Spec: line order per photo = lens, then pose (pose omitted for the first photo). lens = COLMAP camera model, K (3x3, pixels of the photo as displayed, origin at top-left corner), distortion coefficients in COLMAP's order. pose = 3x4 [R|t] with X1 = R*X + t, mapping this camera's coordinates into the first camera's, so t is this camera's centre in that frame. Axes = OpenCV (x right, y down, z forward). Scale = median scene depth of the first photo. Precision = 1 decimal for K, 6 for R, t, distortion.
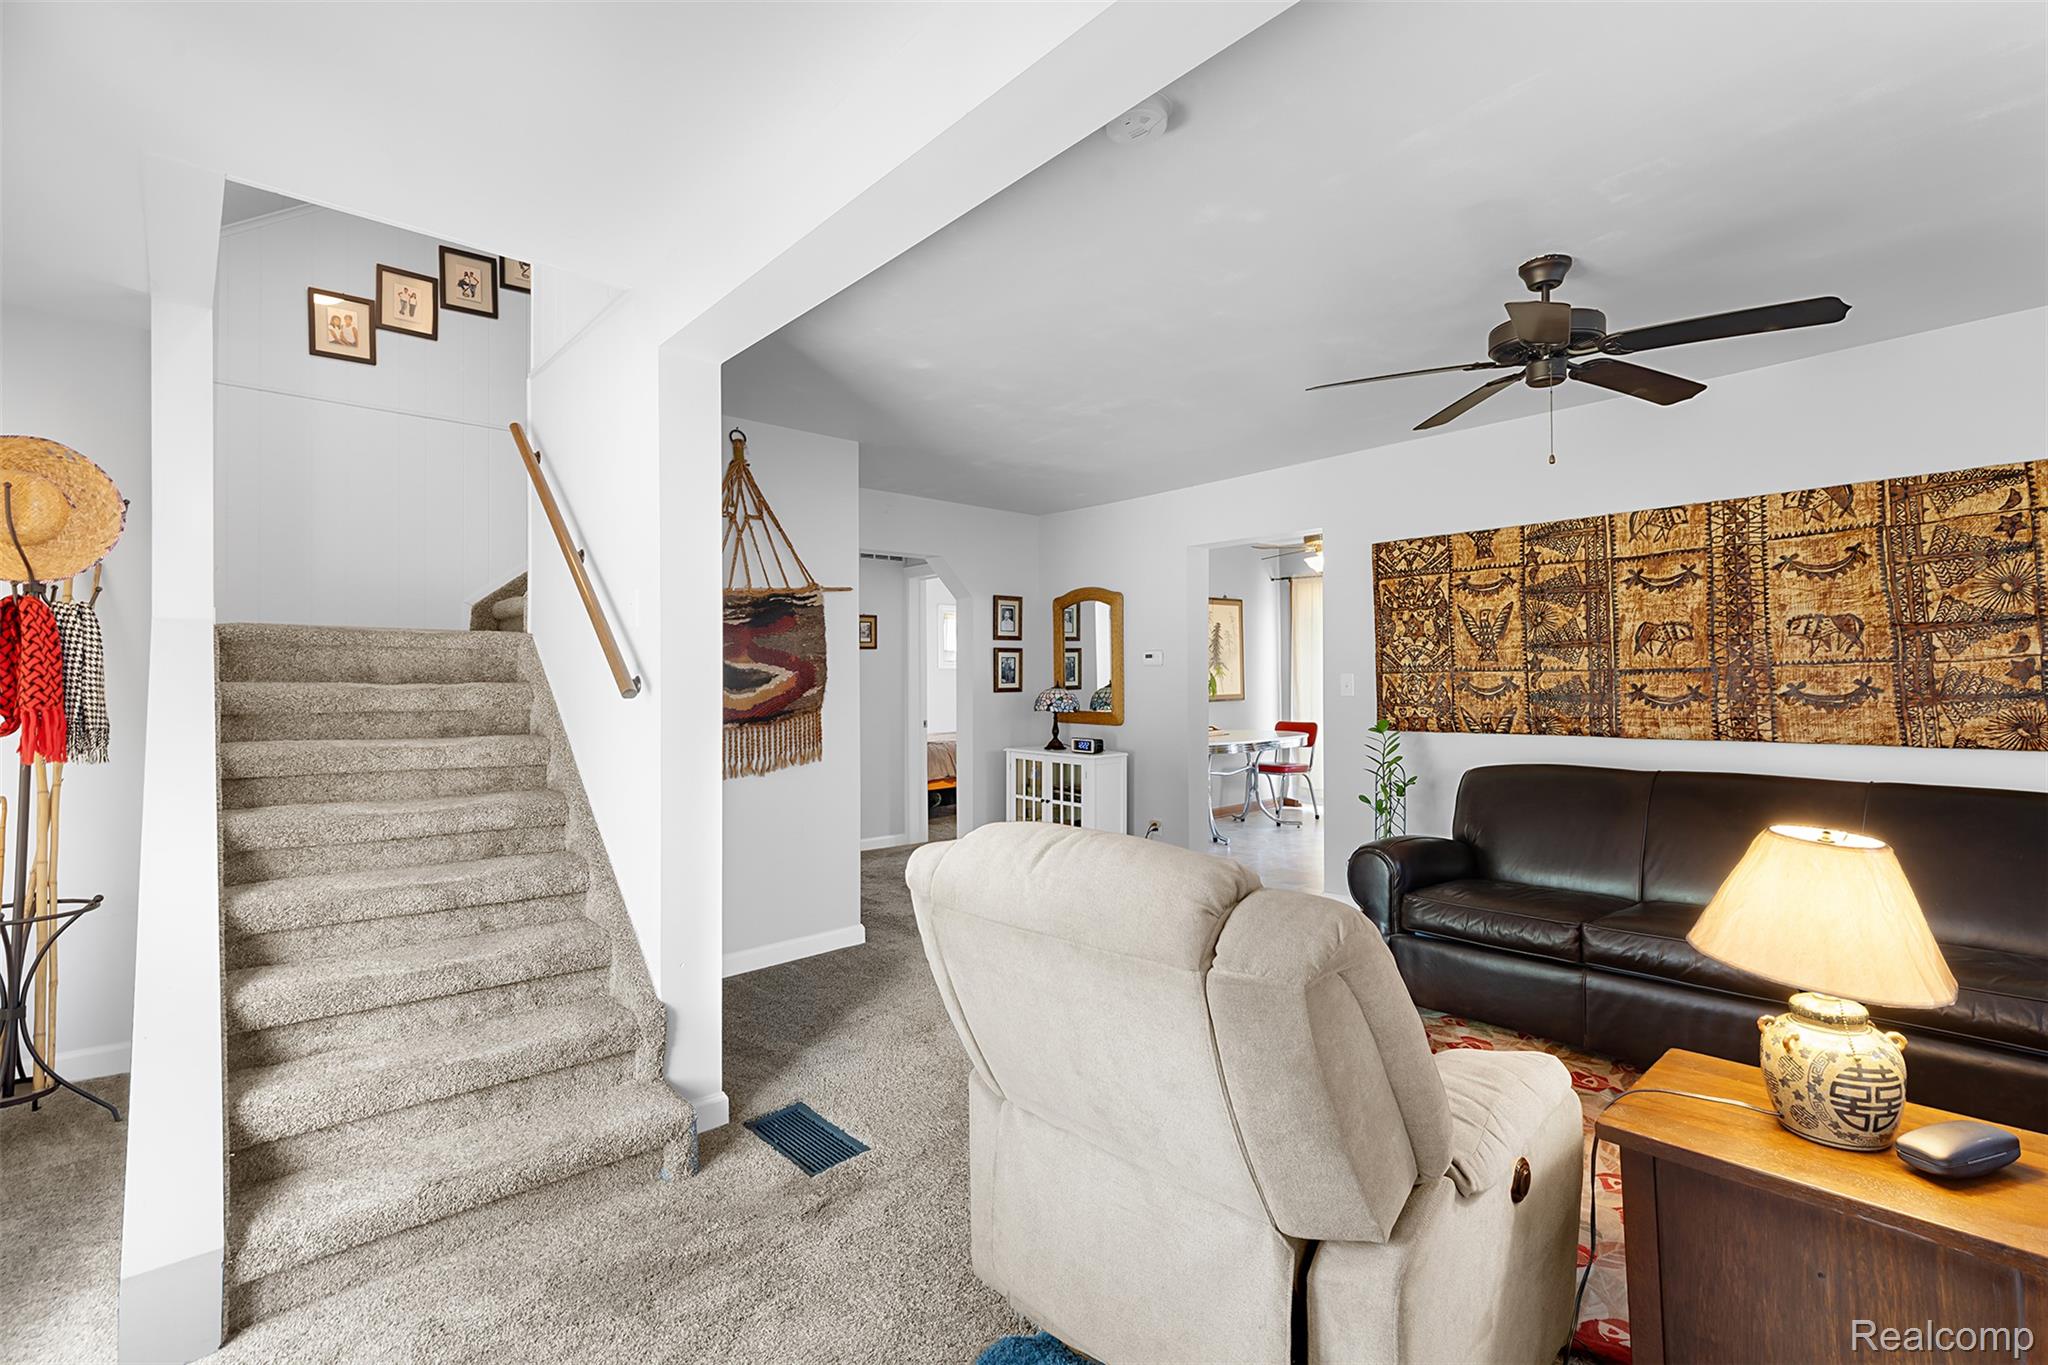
lens RADIAL K [[934.9, 0, 1027.1], [0, 934.9, 674.4], [0, 0, 1]] dist [-0.001498, 0.000080]
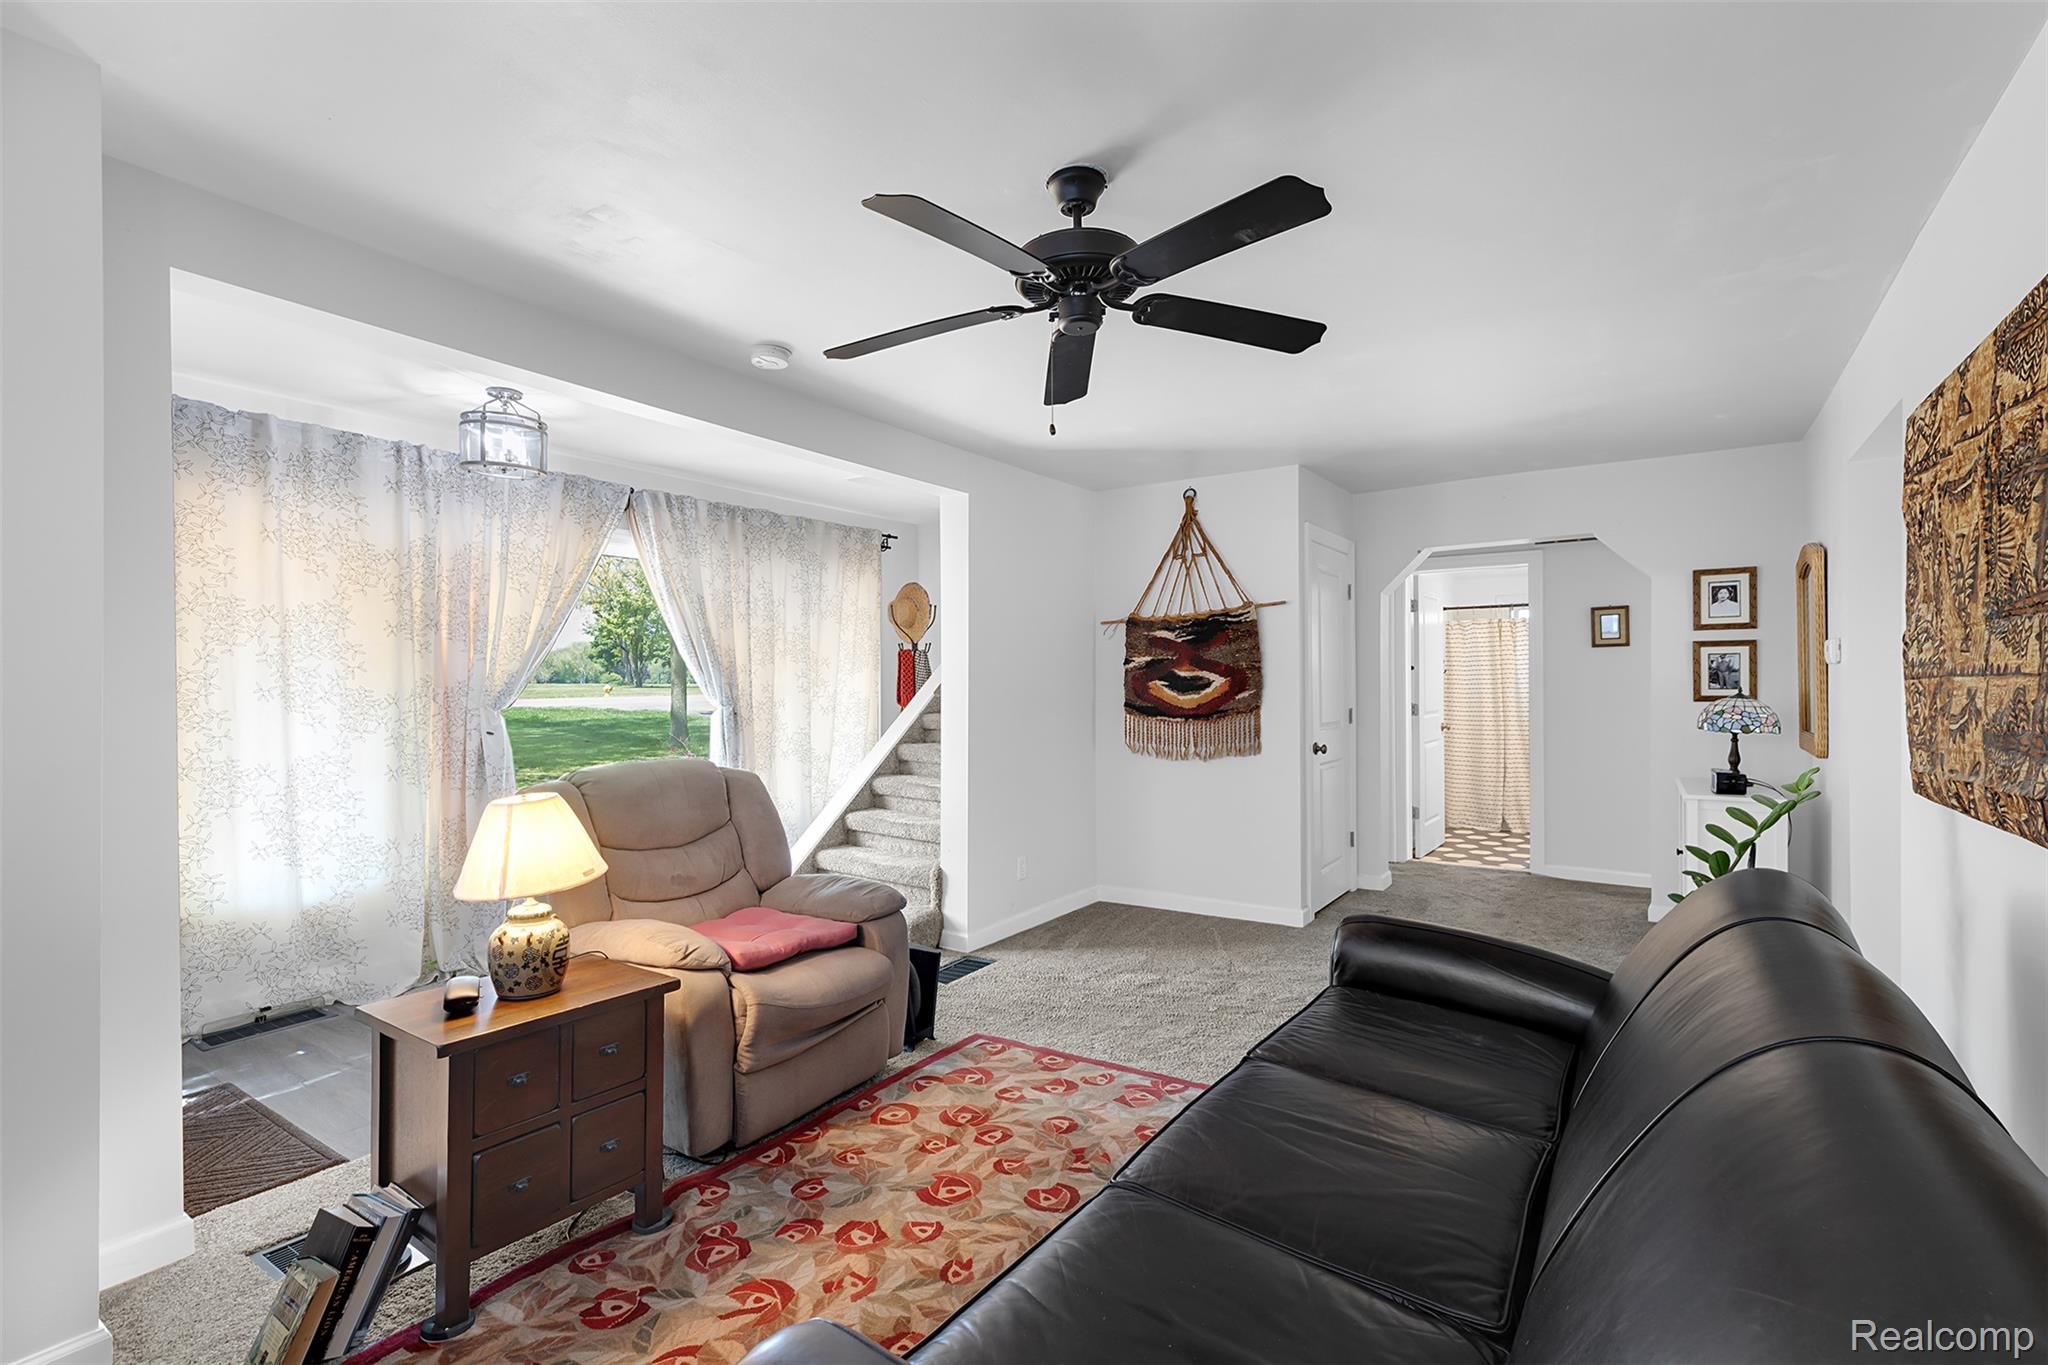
lens RADIAL K [[934.9, 0, 1027.8], [0, 934.9, 682.0], [0, 0, 1]] dist [-0.001498, 0.000080]
pose [[0.220475, 0.005864, -0.975375, 0.849547], [0.007390, 0.999943, 0.007682, -0.008519], [0.975365, -0.008902, 0.220419, 0.477945]]
